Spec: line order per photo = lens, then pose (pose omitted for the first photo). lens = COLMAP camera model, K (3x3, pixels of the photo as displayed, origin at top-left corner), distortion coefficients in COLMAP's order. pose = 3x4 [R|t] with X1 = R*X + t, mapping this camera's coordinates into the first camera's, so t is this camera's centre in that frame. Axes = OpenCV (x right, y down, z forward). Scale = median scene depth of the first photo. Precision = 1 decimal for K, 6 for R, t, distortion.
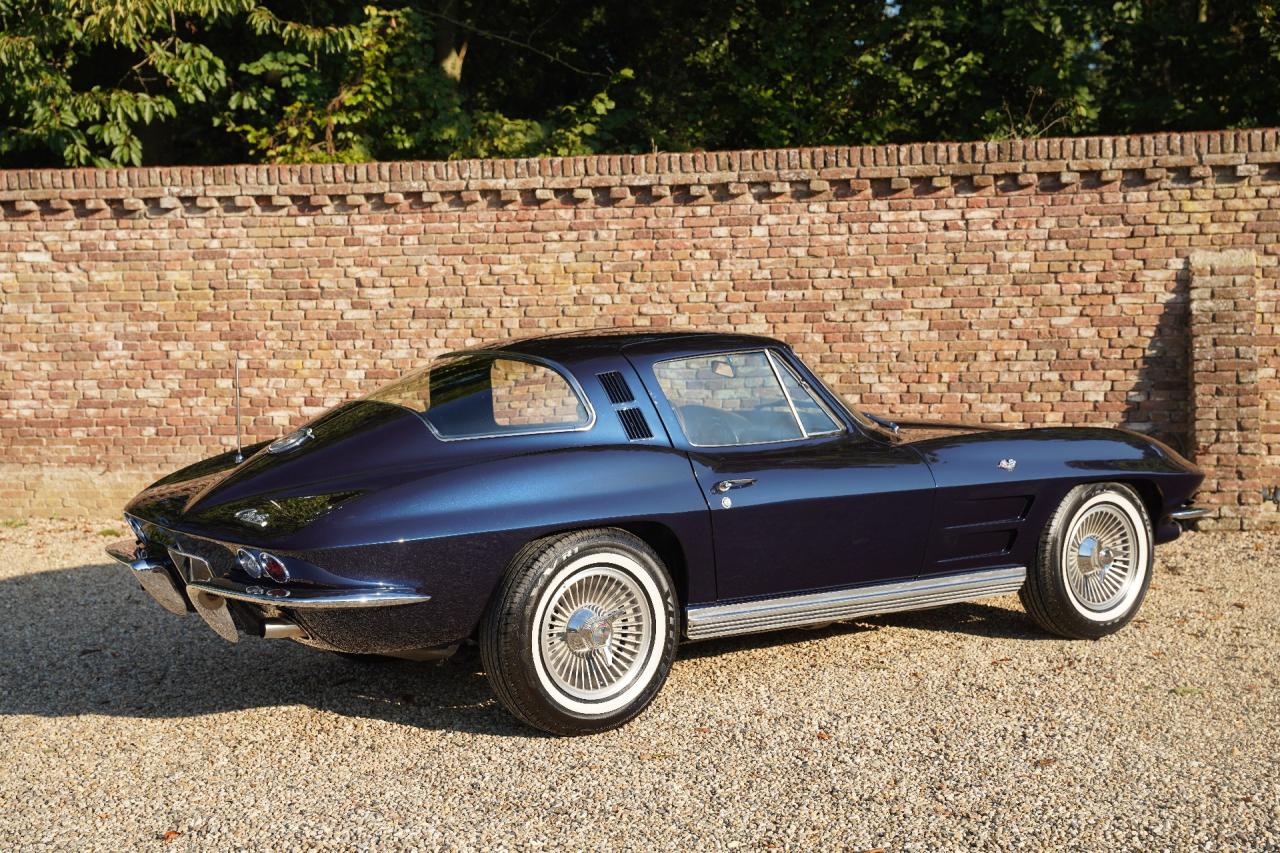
lens RADIAL K [[1693.6, 0, 640.0], [0, 1693.6, 426.5], [0, 0, 1]] dist [0.040191, 0.418060]
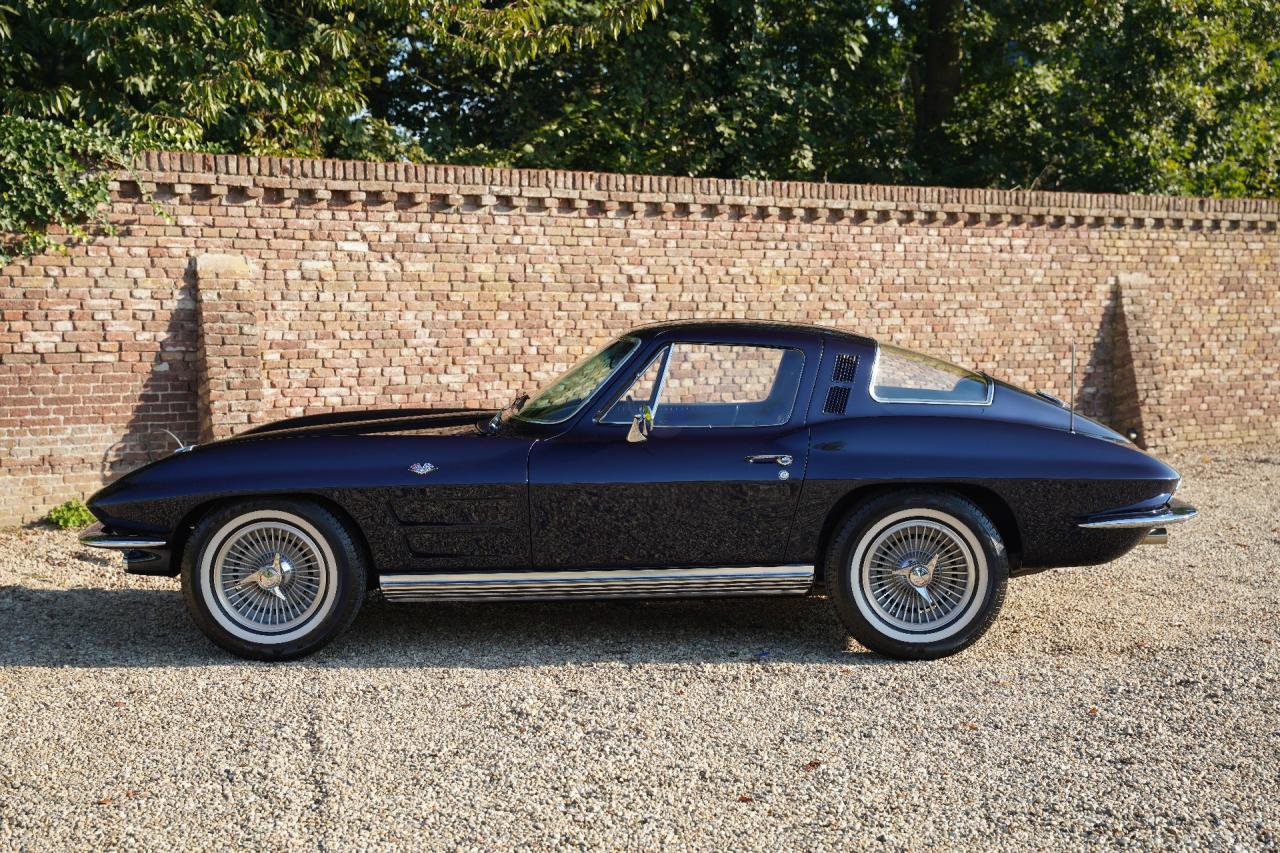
lens RADIAL K [[1693.6, 0, 640.0], [0, 1693.6, 426.5], [0, 0, 1]] dist [0.040191, 0.418060]
pose [[0.749740, -0.031115, 0.661001, -0.941699], [0.036271, 0.999325, 0.005899, 0.008620], [-0.660738, 0.019552, 0.750362, 0.142022]]
